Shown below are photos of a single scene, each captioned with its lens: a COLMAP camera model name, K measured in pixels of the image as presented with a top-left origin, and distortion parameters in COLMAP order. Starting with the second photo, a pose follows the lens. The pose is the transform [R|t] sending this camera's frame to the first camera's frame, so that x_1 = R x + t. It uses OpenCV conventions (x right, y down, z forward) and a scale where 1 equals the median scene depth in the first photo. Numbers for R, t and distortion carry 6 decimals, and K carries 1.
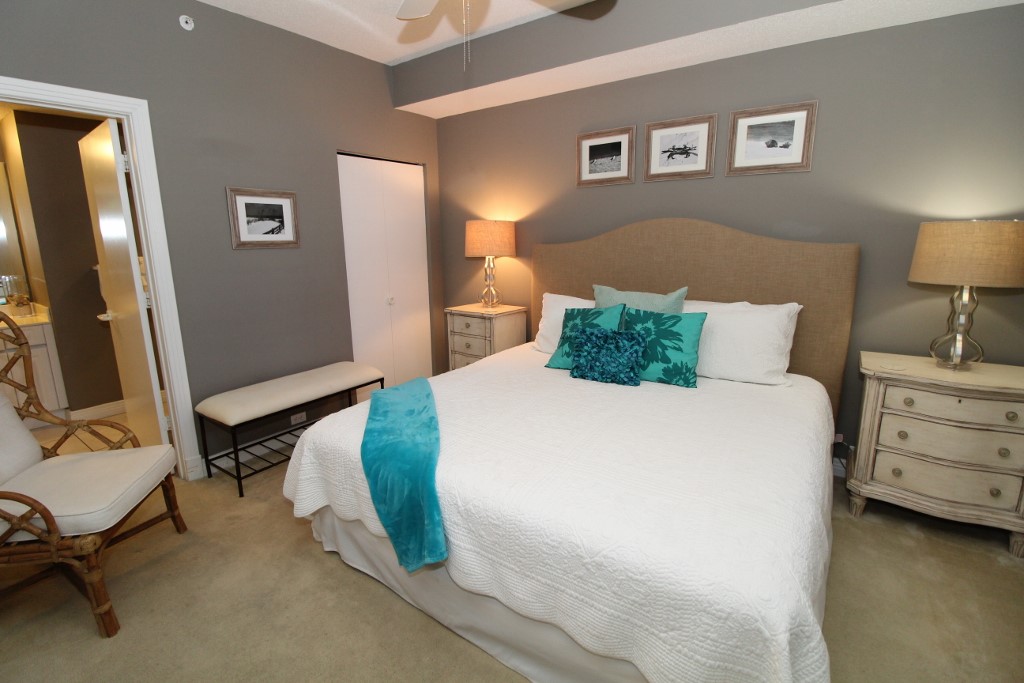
lens RADIAL K [[475.1, 0, 508.9], [0, 475.1, 329.8], [0, 0, 1]] dist [0.001454, -0.012948]
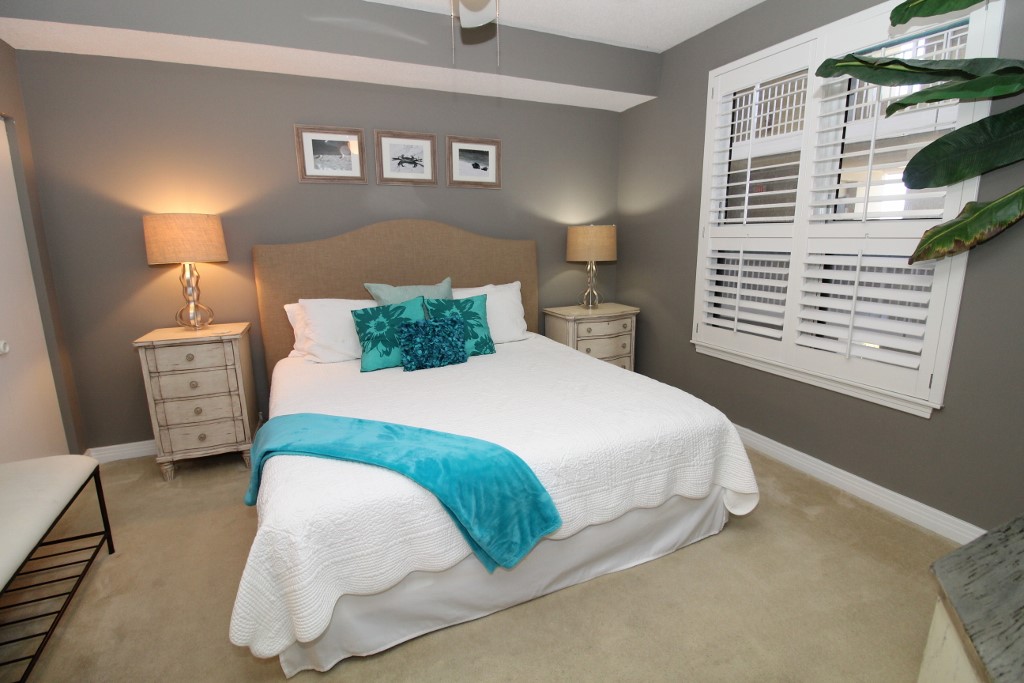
lens RADIAL K [[475.1, 0, 508.9], [0, 475.1, 329.8], [0, 0, 1]] dist [0.001454, -0.012948]
pose [[0.498616, -0.158591, 0.852192, -0.570871], [0.175108, 0.981281, 0.080159, -0.029255], [-0.848952, 0.109257, 0.517053, 0.262355]]
